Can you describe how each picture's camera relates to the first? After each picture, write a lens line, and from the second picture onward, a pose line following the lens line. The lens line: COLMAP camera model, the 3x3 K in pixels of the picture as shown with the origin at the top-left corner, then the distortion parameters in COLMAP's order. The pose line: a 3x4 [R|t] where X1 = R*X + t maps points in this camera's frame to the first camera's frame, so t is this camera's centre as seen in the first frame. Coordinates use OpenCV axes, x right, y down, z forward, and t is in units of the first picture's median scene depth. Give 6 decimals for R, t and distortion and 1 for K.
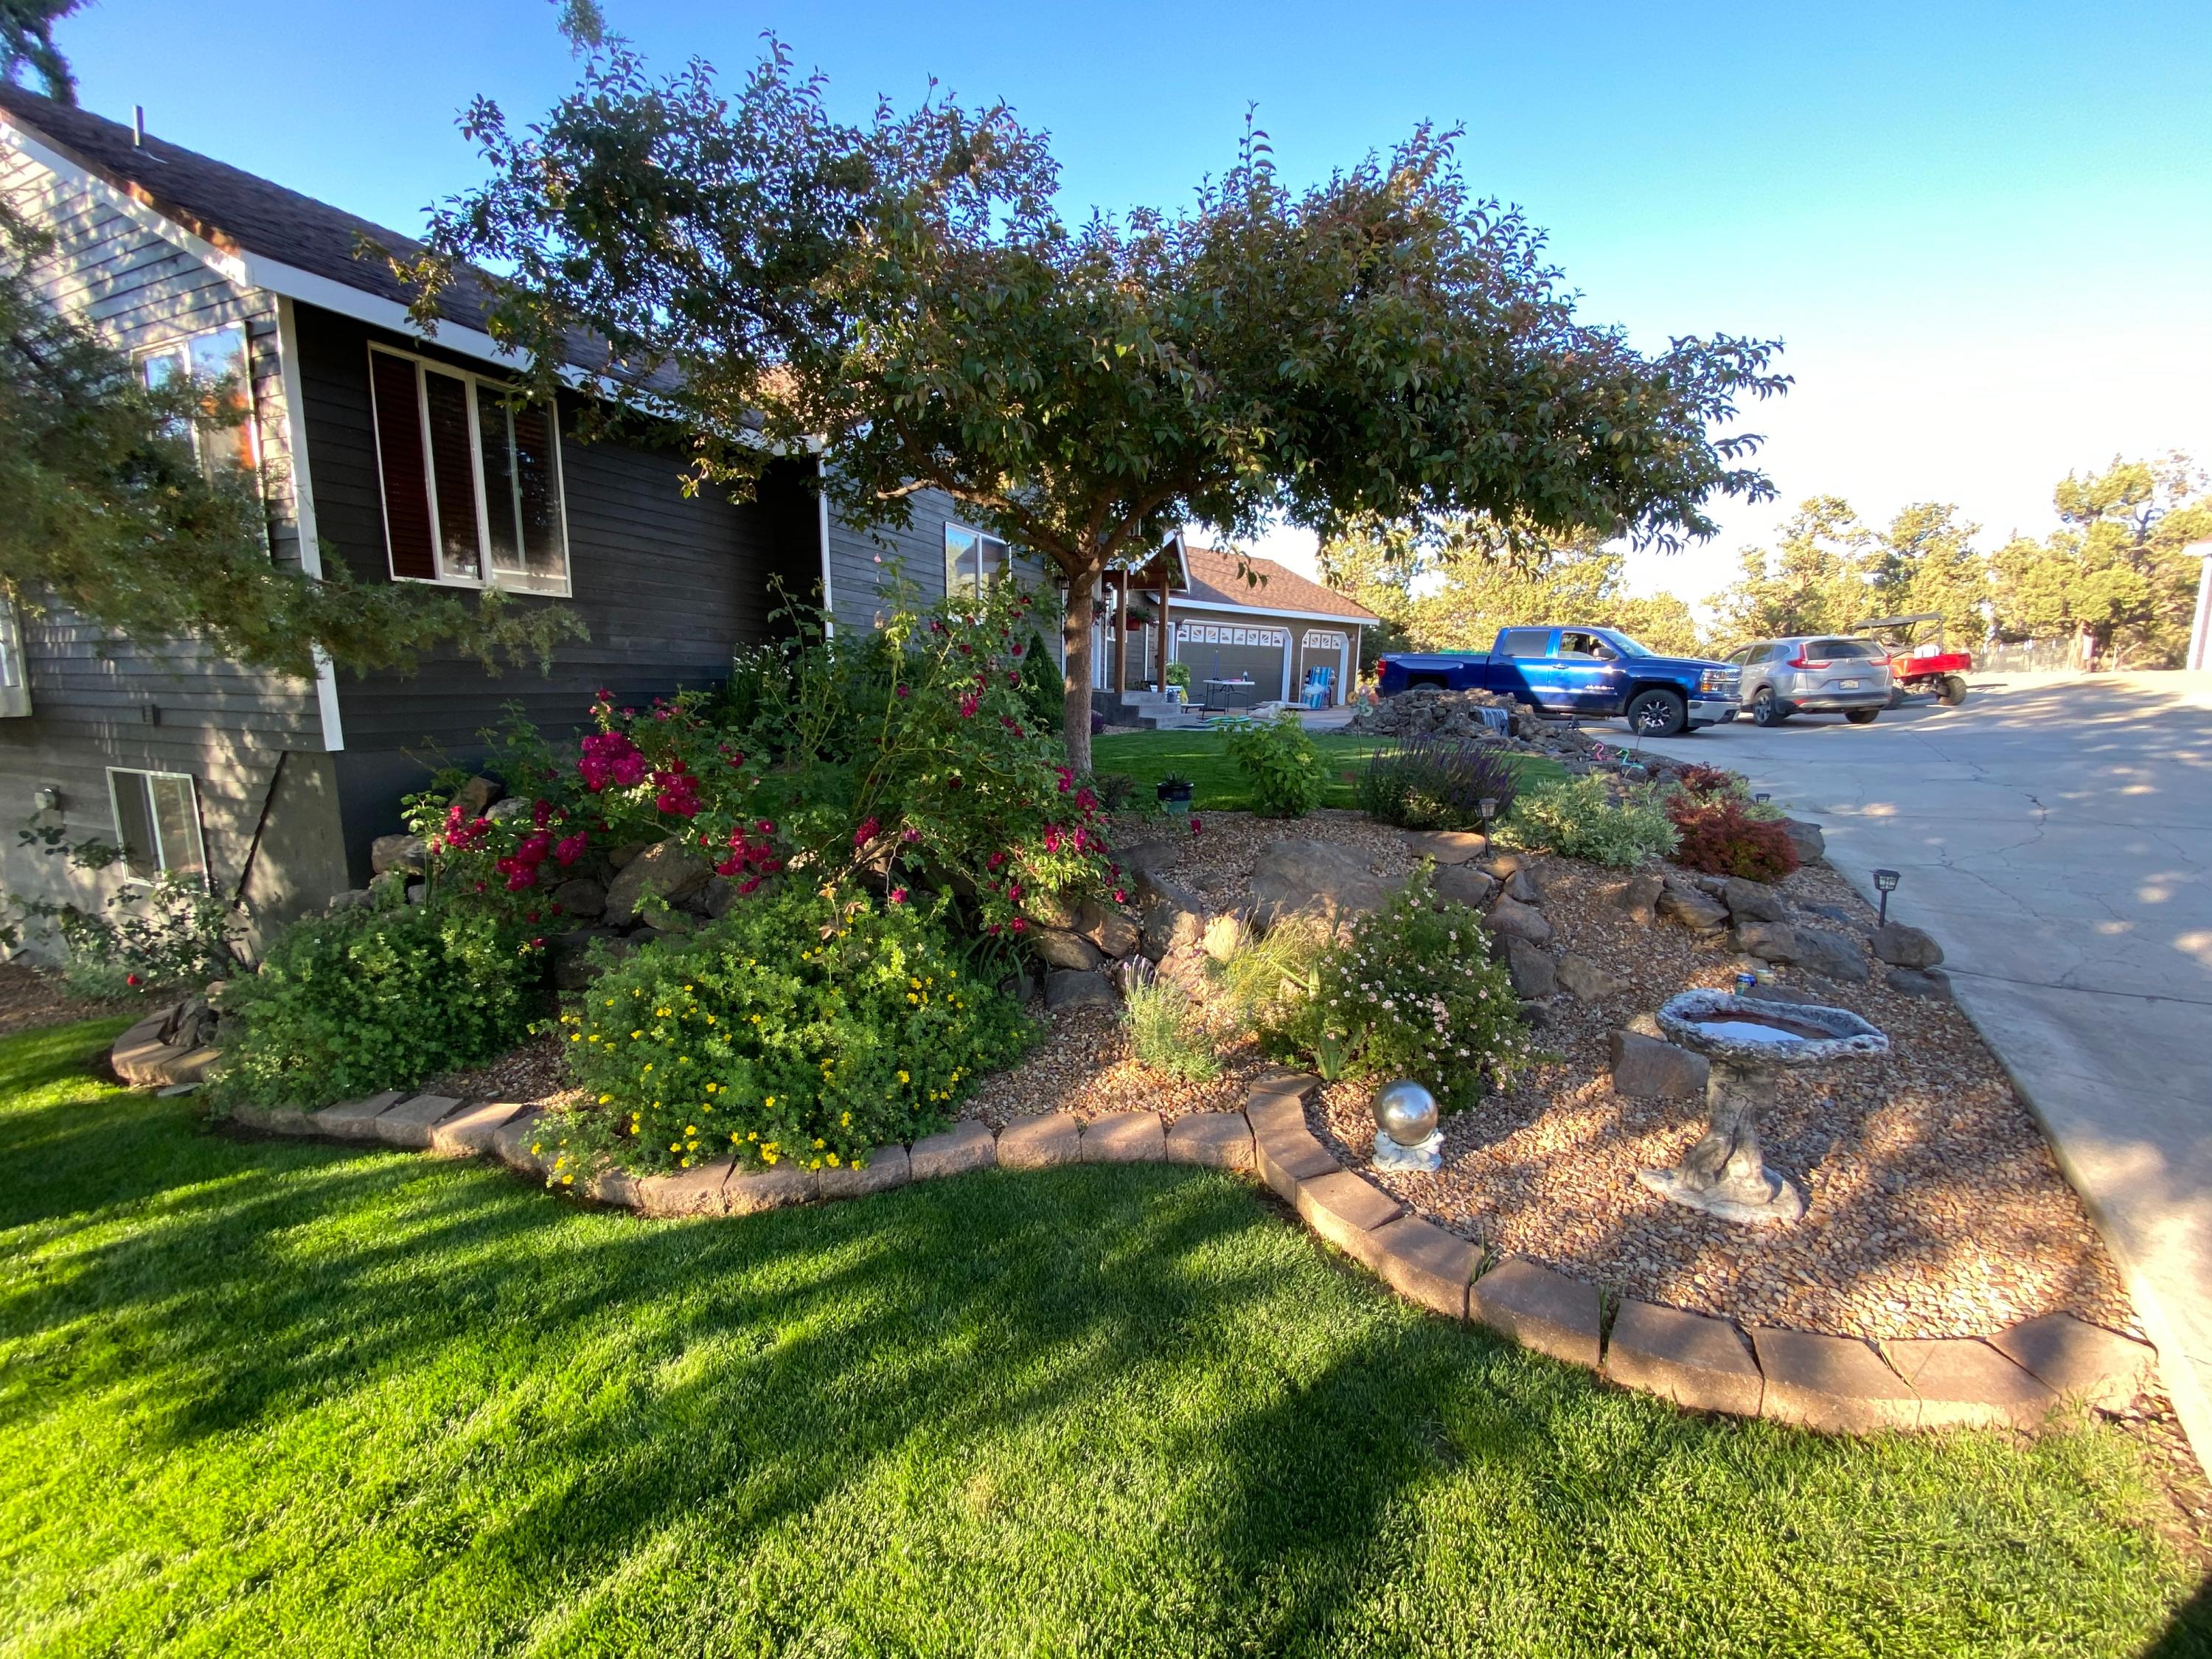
lens RADIAL K [[887.4, 0, 1106.0], [0, 887.4, 829.5], [0, 0, 1]] dist [0.022145, -0.018936]
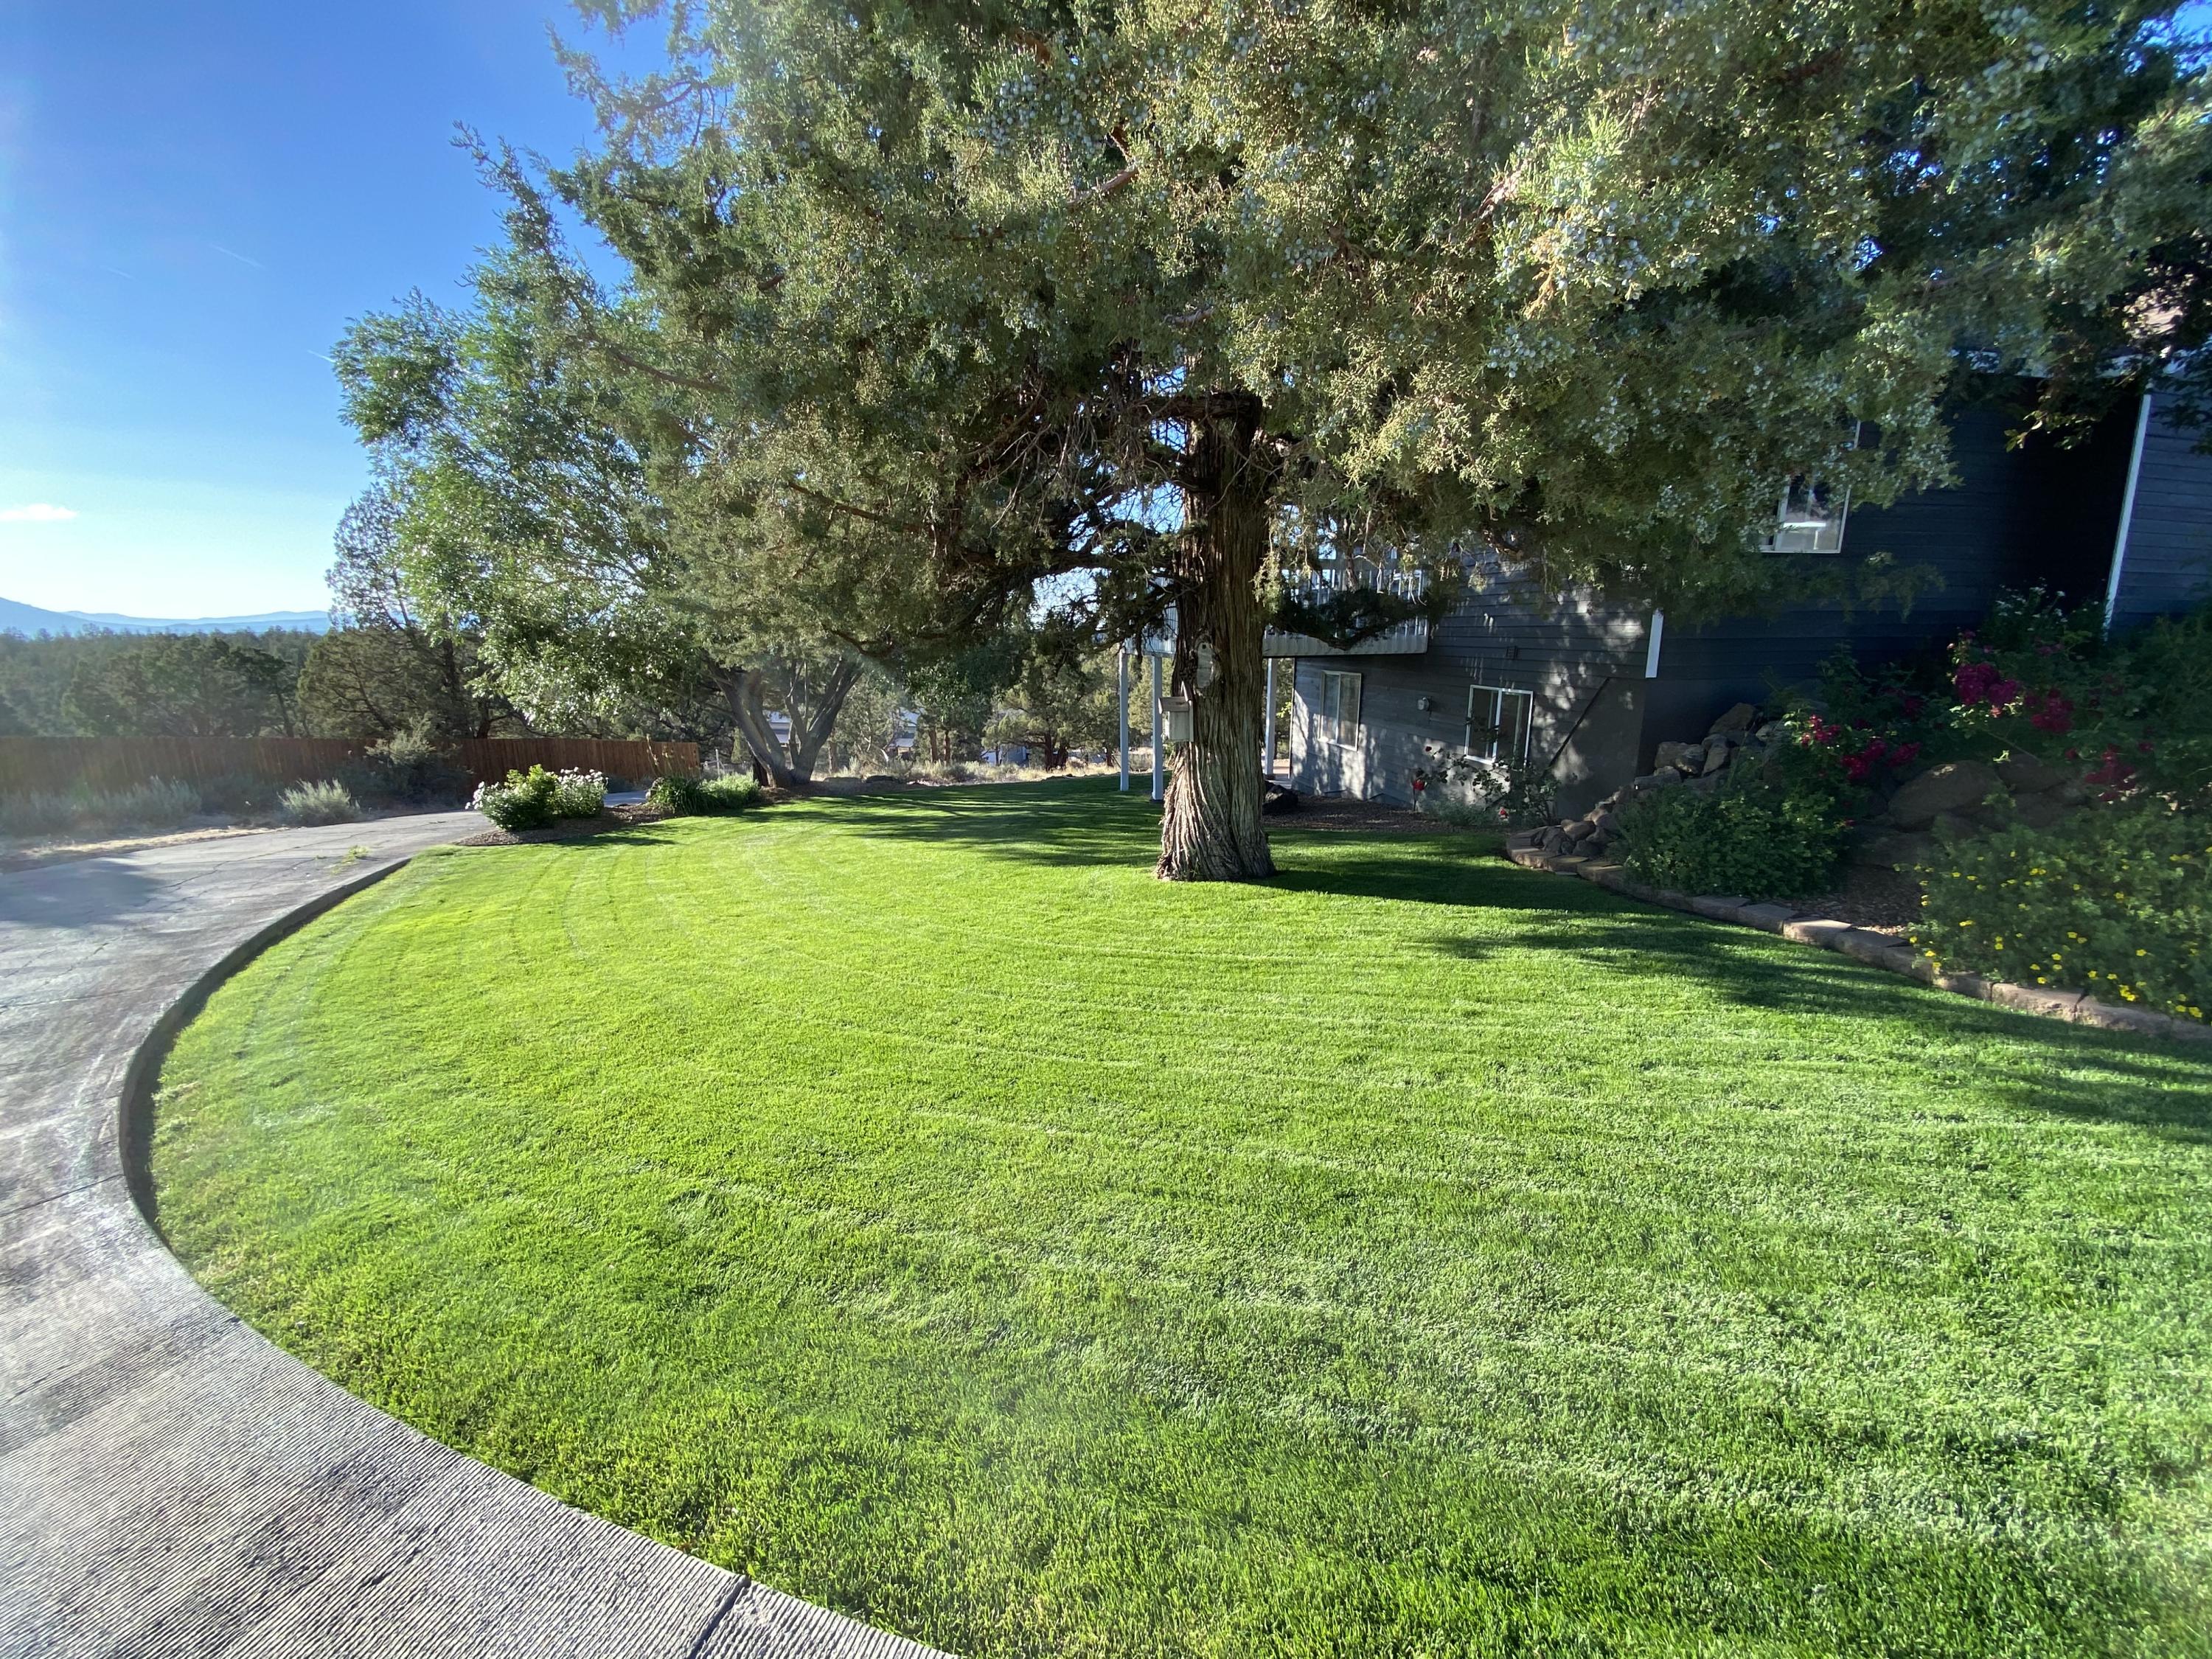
lens RADIAL K [[887.4, 0, 1106.0], [0, 887.4, 829.5], [0, 0, 1]] dist [0.022145, -0.018936]
pose [[0.499354, 0.173984, -0.848749, -0.067011], [-0.125485, 0.983824, 0.127845, 0.142465], [0.857262, 0.042666, 0.513109, -0.881891]]
